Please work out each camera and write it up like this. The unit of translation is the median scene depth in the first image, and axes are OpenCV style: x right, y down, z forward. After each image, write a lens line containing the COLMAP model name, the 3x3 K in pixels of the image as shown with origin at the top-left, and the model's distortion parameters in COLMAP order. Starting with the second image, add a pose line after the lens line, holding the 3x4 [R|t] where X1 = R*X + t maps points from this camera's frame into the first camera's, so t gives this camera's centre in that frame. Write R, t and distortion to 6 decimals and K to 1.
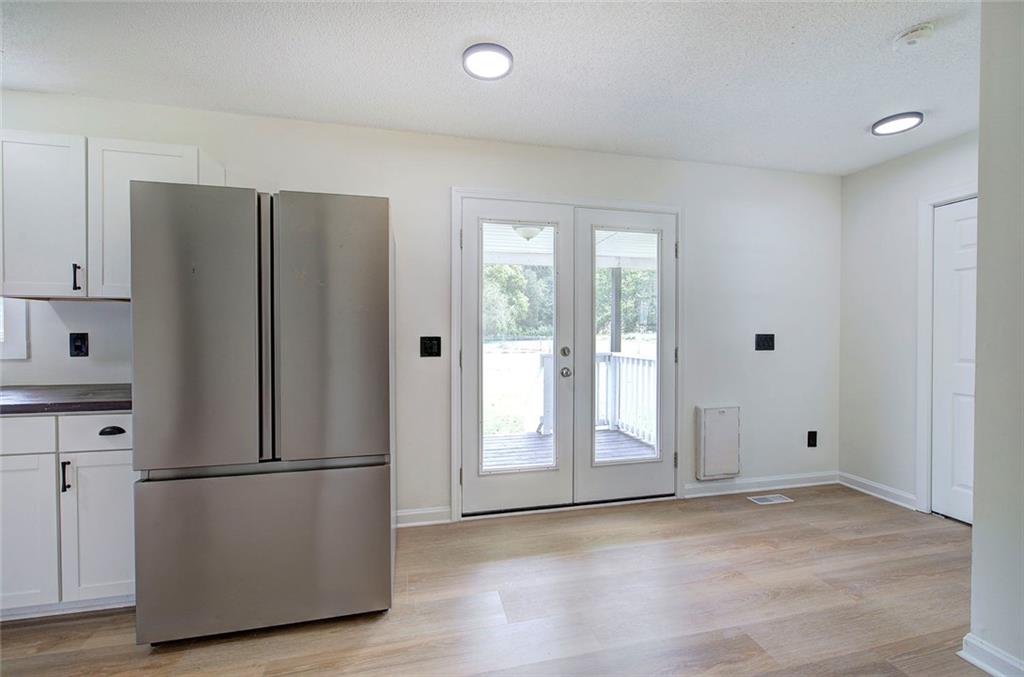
lens RADIAL K [[434.4, 0, 517.3], [0, 434.4, 335.6], [0, 0, 1]] dist [-0.003056, -0.000025]
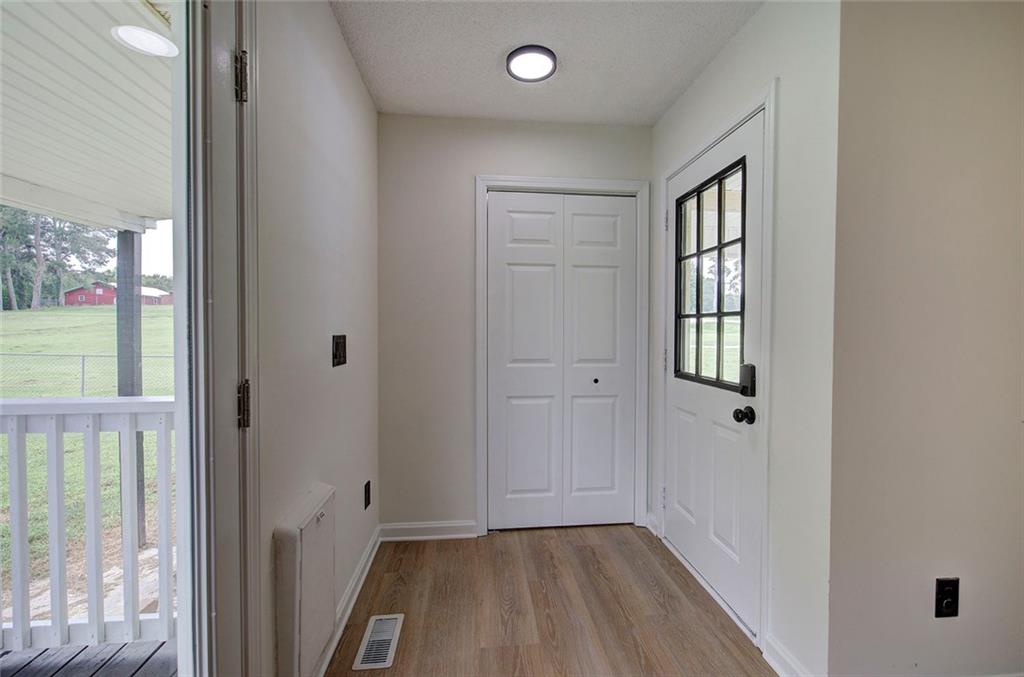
lens RADIAL K [[434.4, 0, 517.3], [0, 434.4, 335.6], [0, 0, 1]] dist [-0.003056, -0.000025]
pose [[0.130580, -0.017902, 0.991276, 0.077917], [0.005443, 0.999835, 0.017340, -0.012183], [-0.991423, 0.003132, 0.130656, 0.795098]]
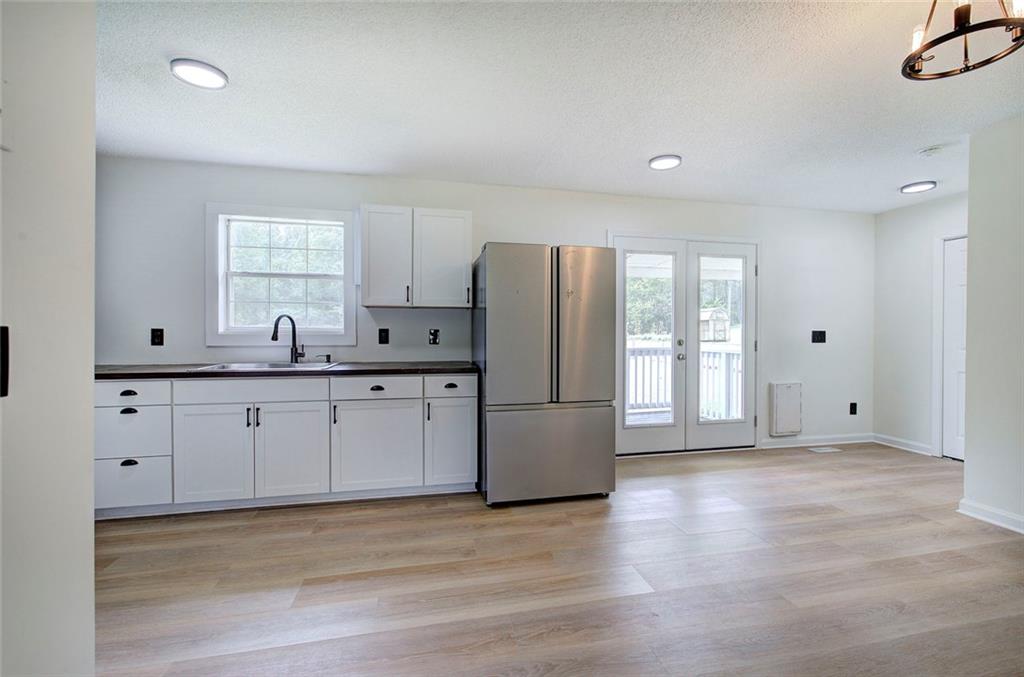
lens RADIAL K [[434.4, 0, 517.3], [0, 434.4, 335.6], [0, 0, 1]] dist [-0.003056, -0.000025]
pose [[0.999824, 0.000204, -0.018743, -0.393674], [-0.000244, 0.999998, -0.002122, 0.016816], [0.018743, 0.002126, 0.999822, -0.426729]]
